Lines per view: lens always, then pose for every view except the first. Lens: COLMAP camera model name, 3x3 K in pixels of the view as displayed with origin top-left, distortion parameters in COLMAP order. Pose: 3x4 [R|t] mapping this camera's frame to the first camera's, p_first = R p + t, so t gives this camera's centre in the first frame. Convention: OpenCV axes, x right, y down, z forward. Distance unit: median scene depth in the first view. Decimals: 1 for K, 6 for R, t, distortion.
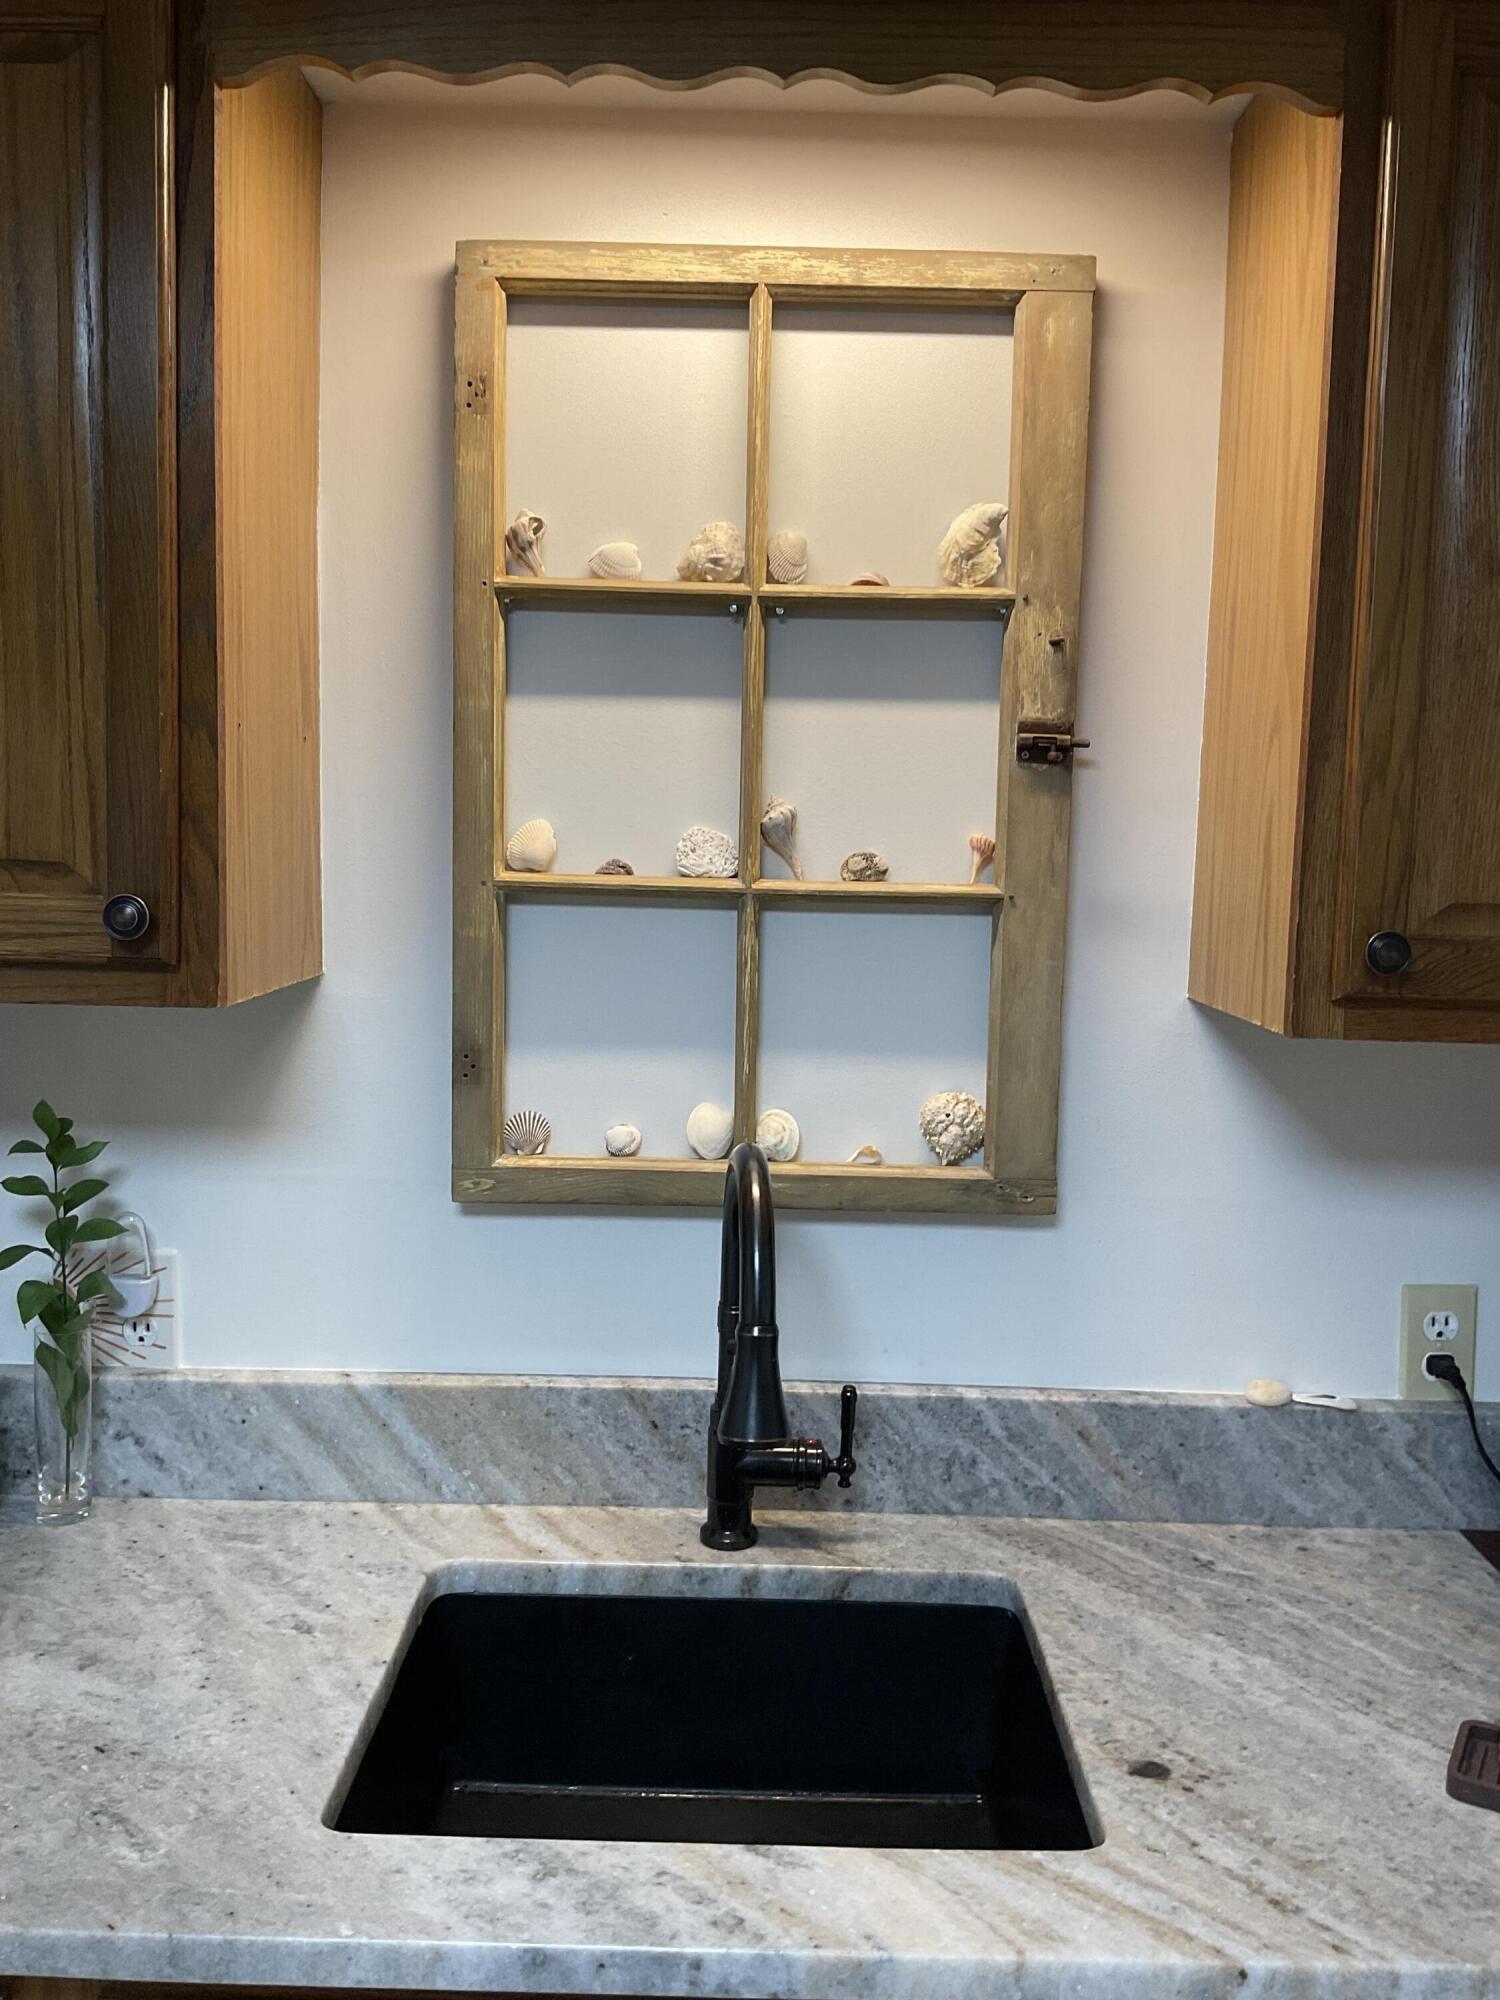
lens RADIAL K [[1634.3, 0, 749.8], [0, 1634.3, 1010.1], [0, 0, 1]] dist [0.104070, -0.000029]
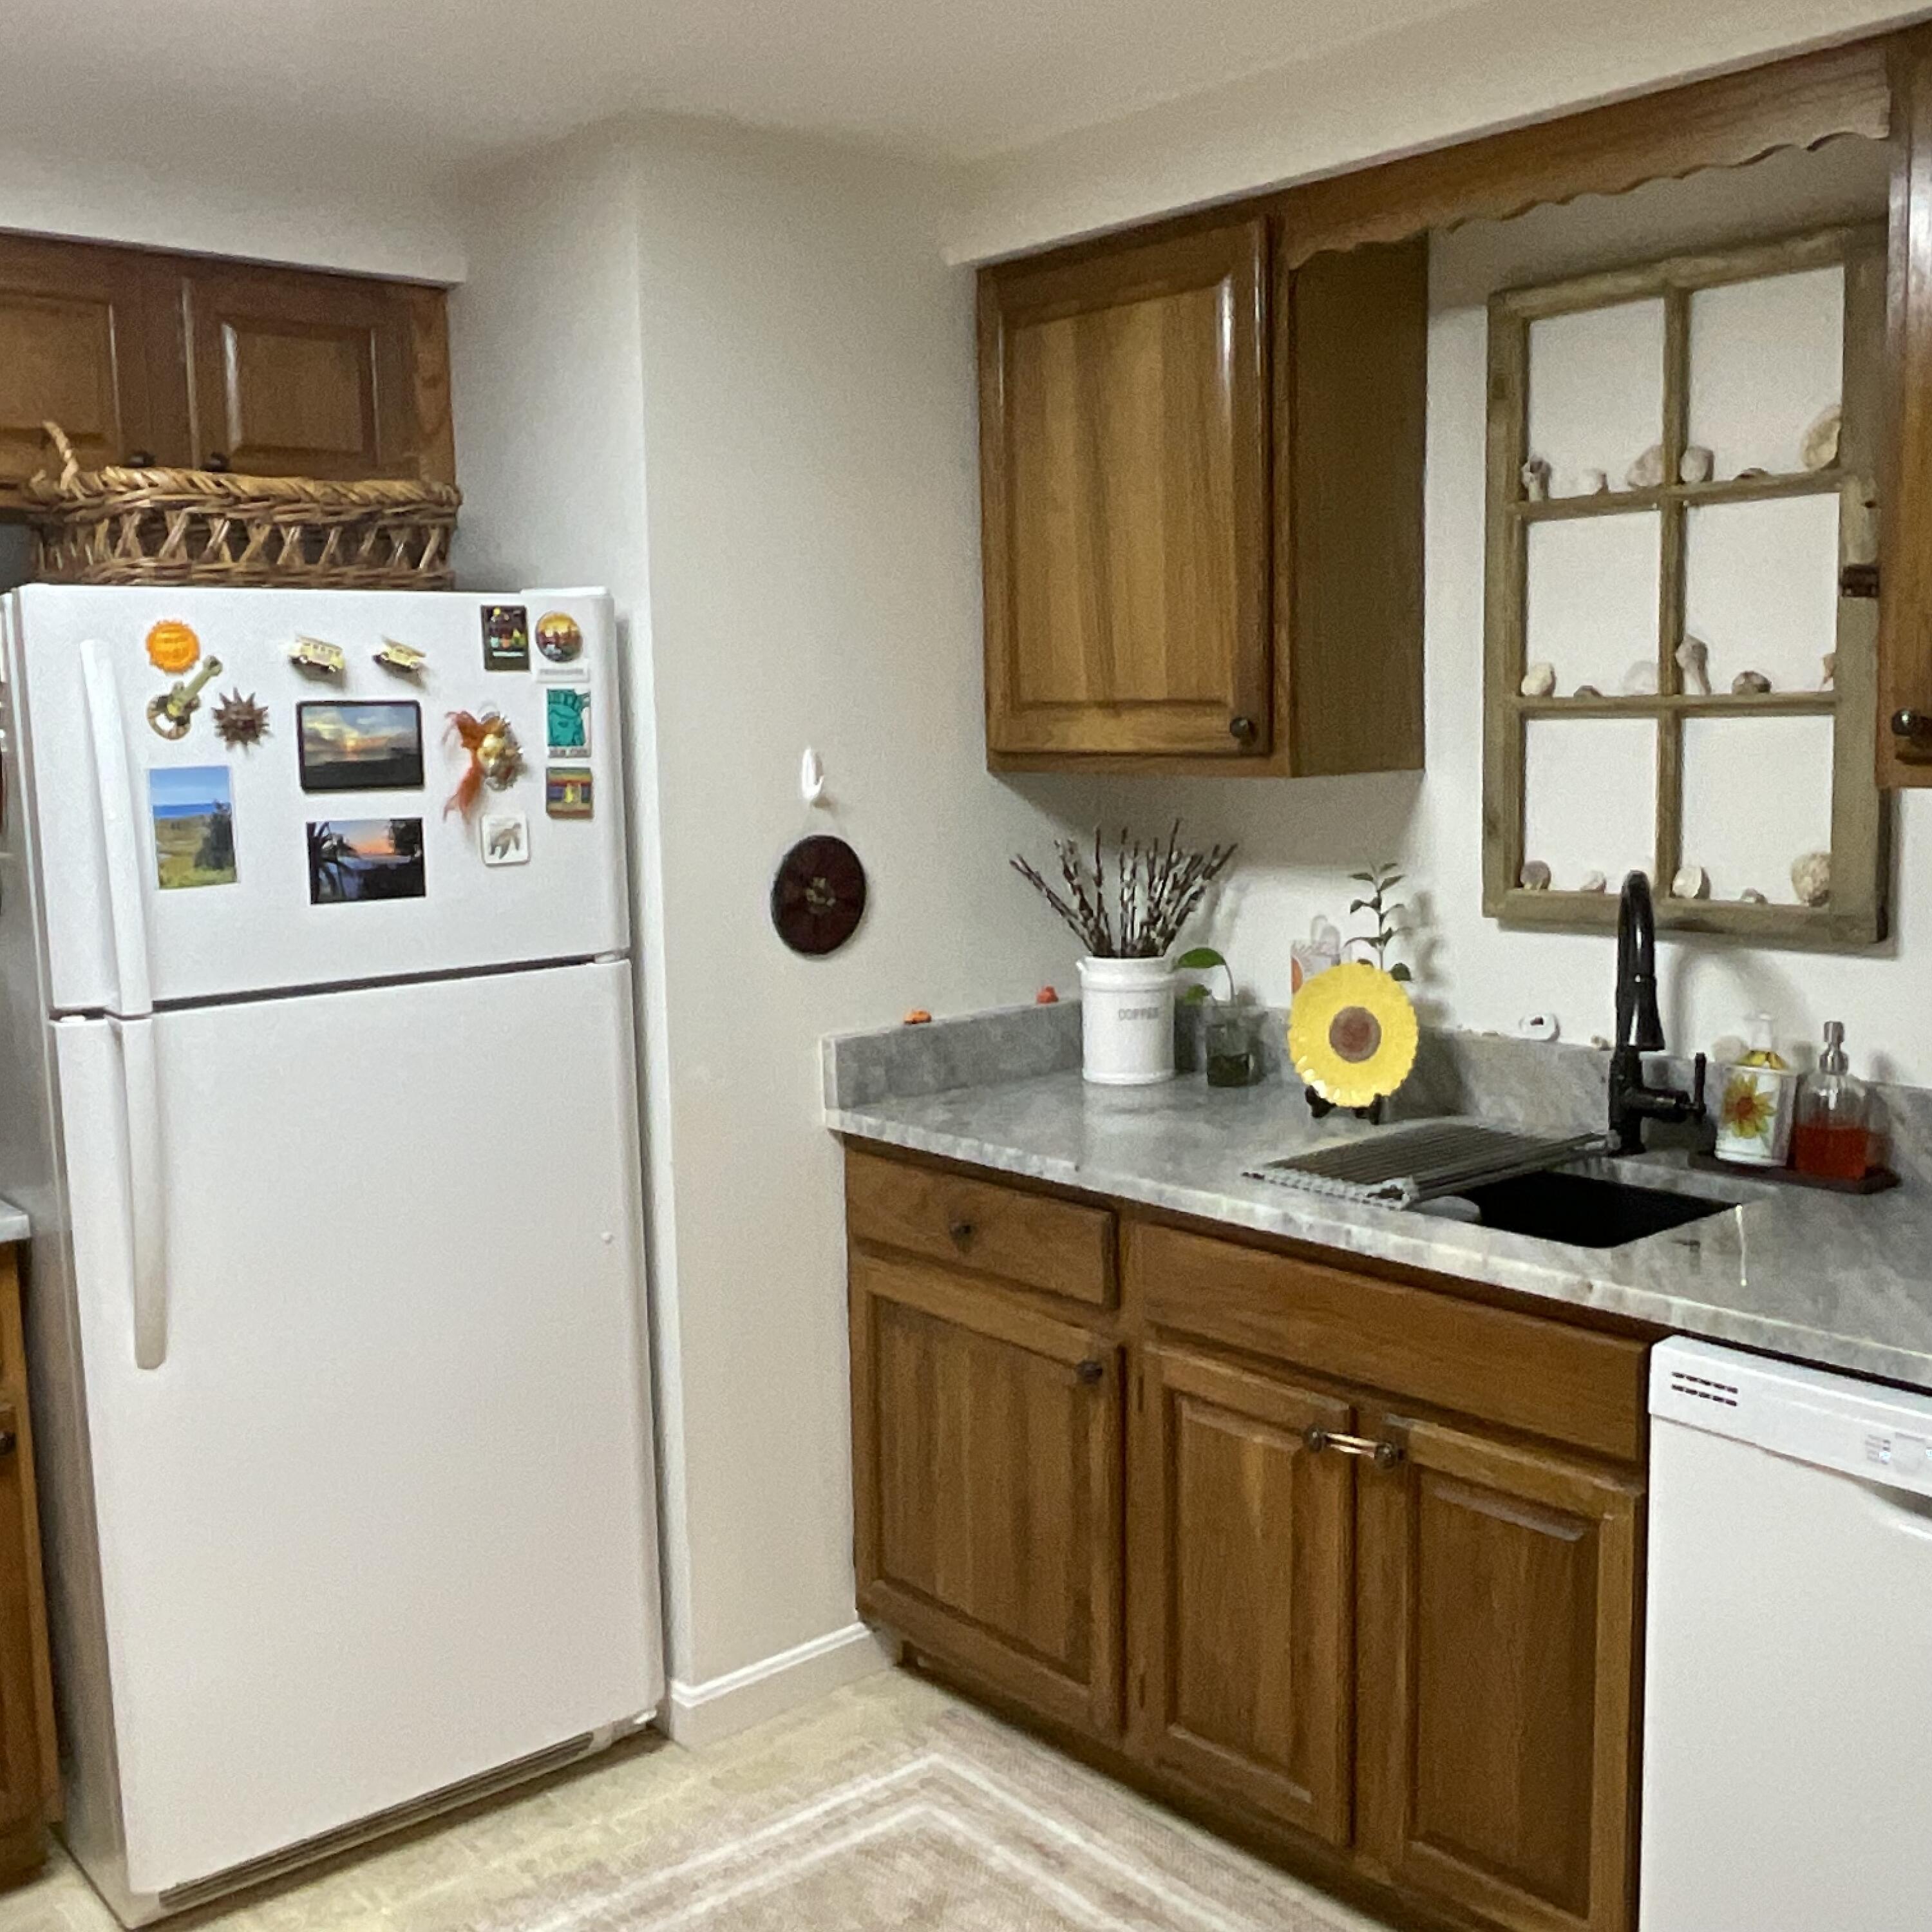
lens RADIAL K [[2082.2, 0, 966.0], [0, 2082.2, 966.0], [0, 0, 1]] dist [-0.007554, -0.011758]
pose [[0.661045, 0.061427, -0.747827, 0.966701], [-0.029751, 0.998005, 0.055678, 0.073144], [0.749756, -0.014557, 0.661554, -0.641675]]
